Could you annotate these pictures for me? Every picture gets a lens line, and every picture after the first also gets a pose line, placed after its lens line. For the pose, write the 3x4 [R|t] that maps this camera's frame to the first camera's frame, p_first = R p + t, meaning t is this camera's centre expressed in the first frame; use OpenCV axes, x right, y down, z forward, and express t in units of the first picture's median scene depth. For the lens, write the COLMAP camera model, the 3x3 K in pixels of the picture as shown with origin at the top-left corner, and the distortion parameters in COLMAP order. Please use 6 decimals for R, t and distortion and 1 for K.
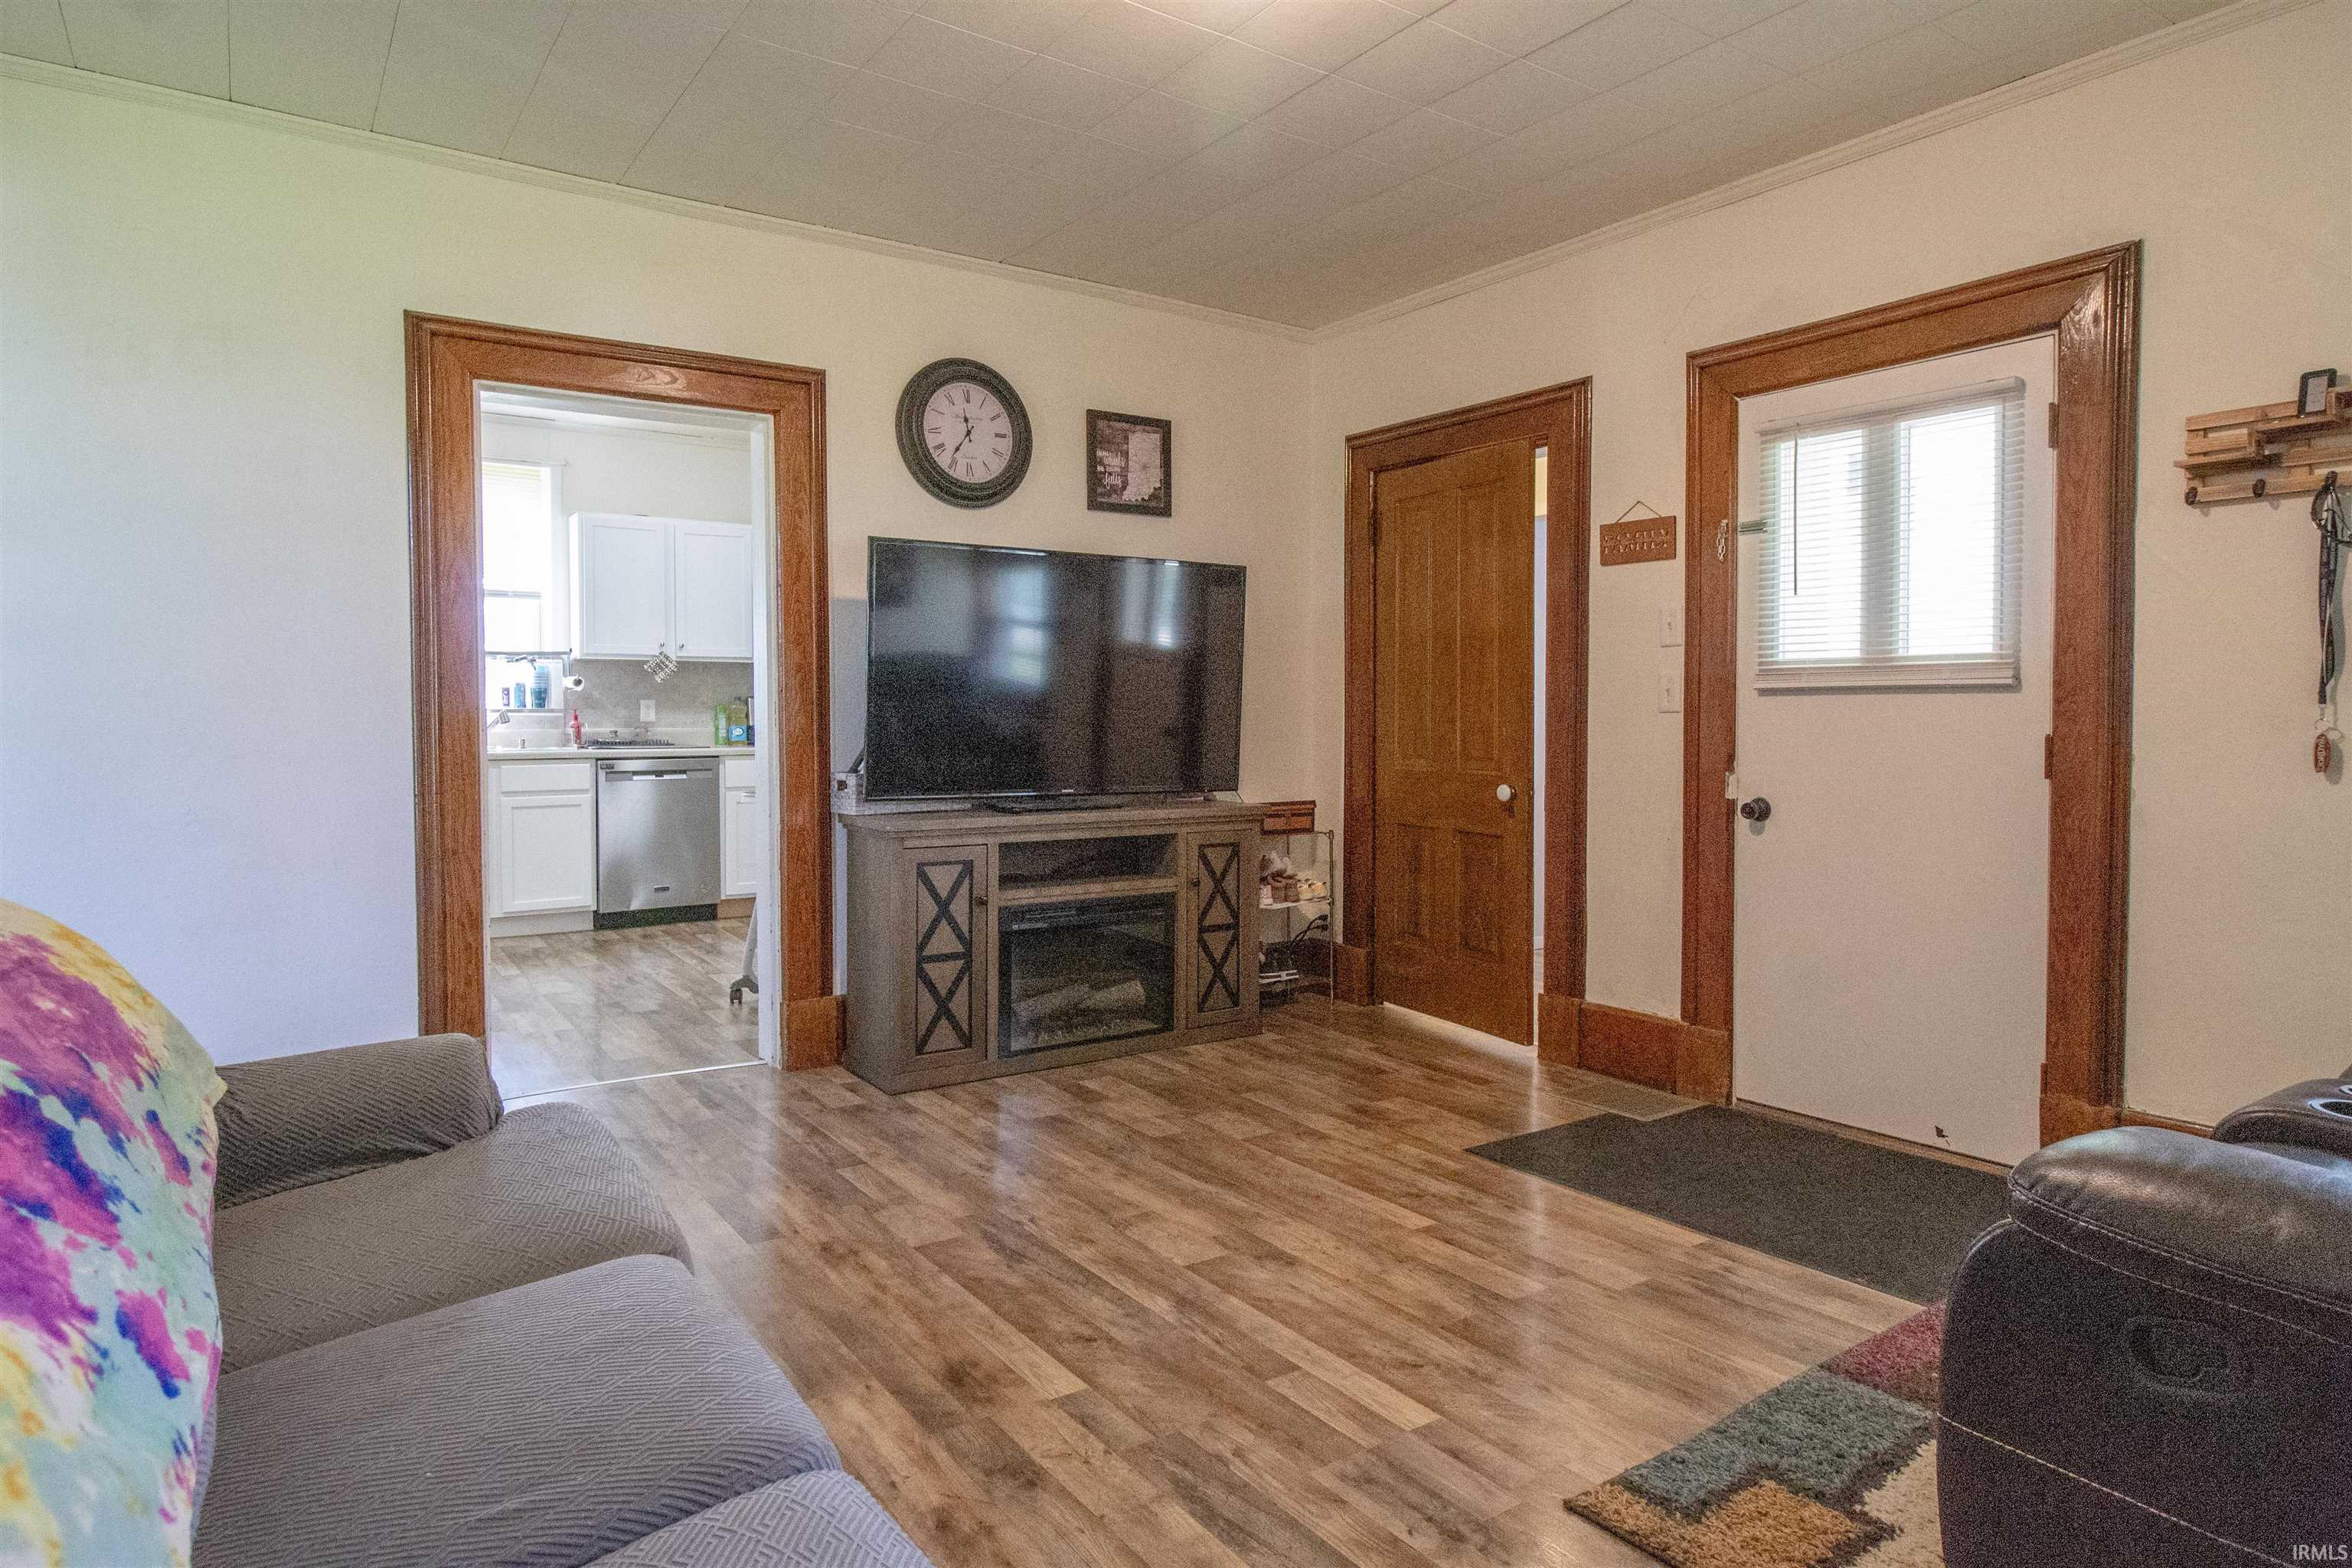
lens RADIAL K [[1347.6, 0, 1165.8], [0, 1347.6, 770.1], [0, 0, 1]] dist [0.003475, -0.002617]
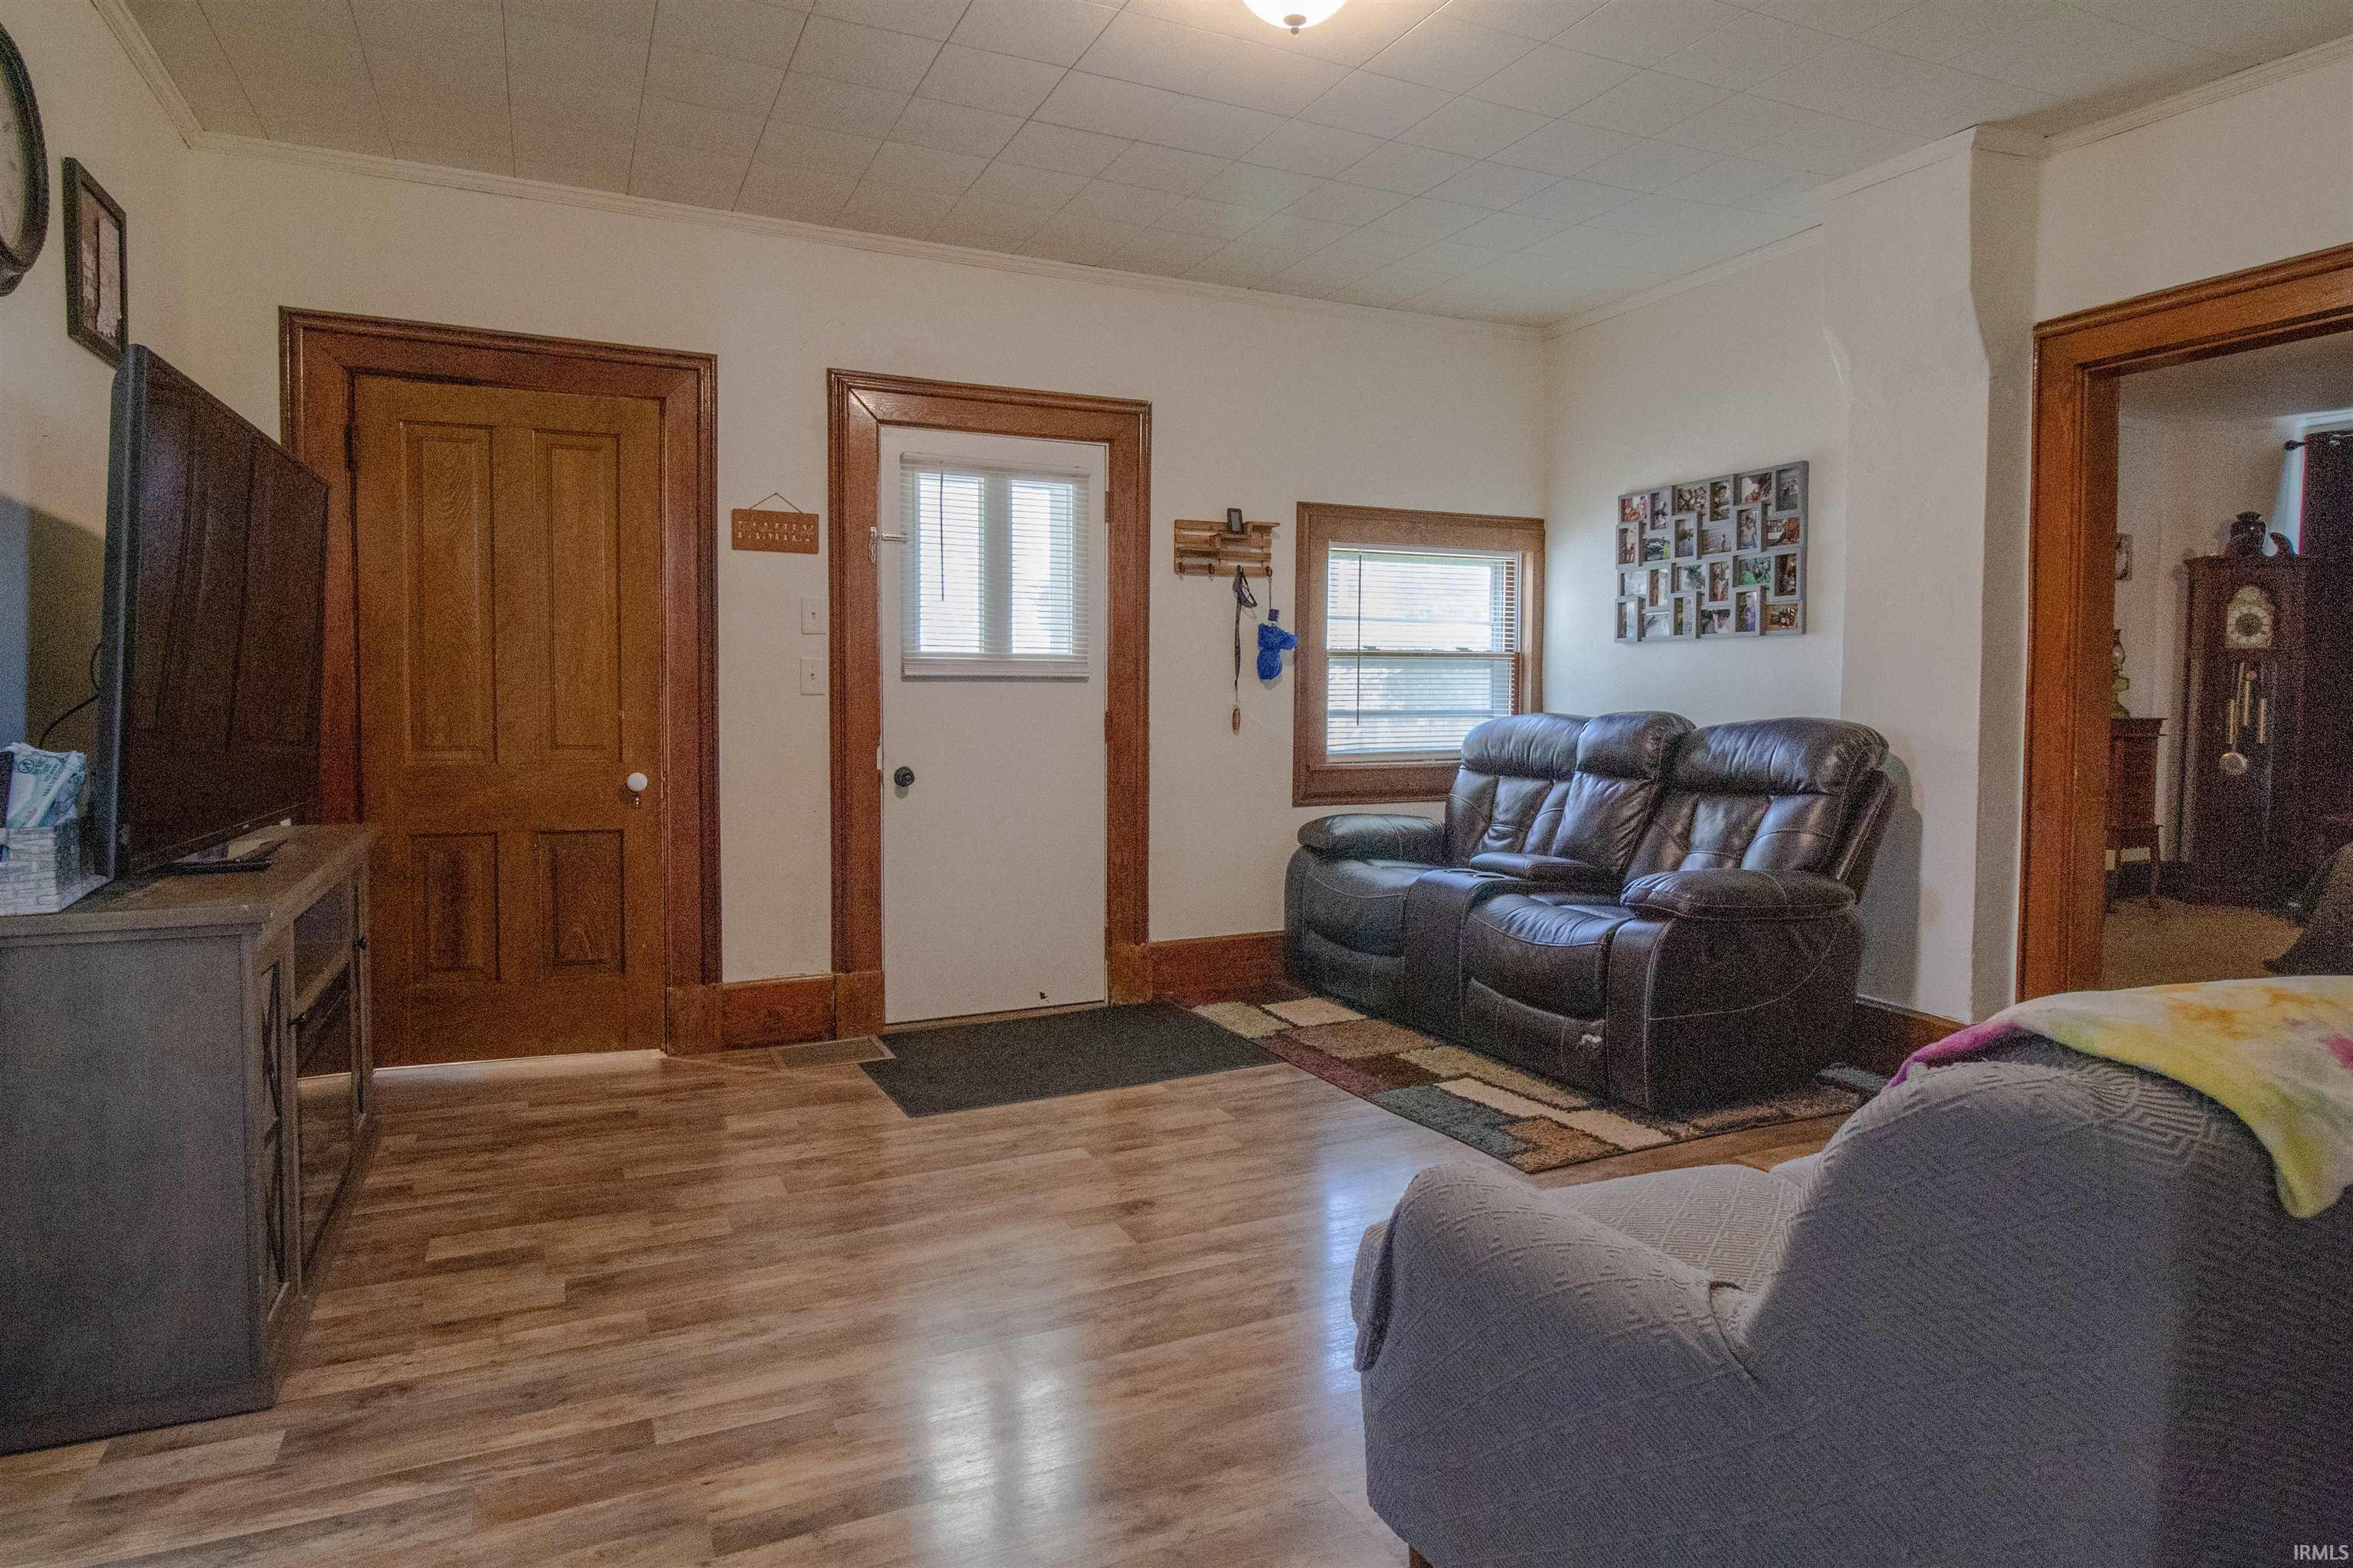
lens RADIAL K [[1348.3, 0, 1170.0], [0, 1348.3, 777.9], [0, 0, 1]] dist [0.003475, -0.002617]
pose [[0.157615, -0.064374, 0.985400, -0.727508], [0.035942, 0.997586, 0.059421, -0.033733], [-0.986846, 0.026051, 0.159548, 0.602184]]
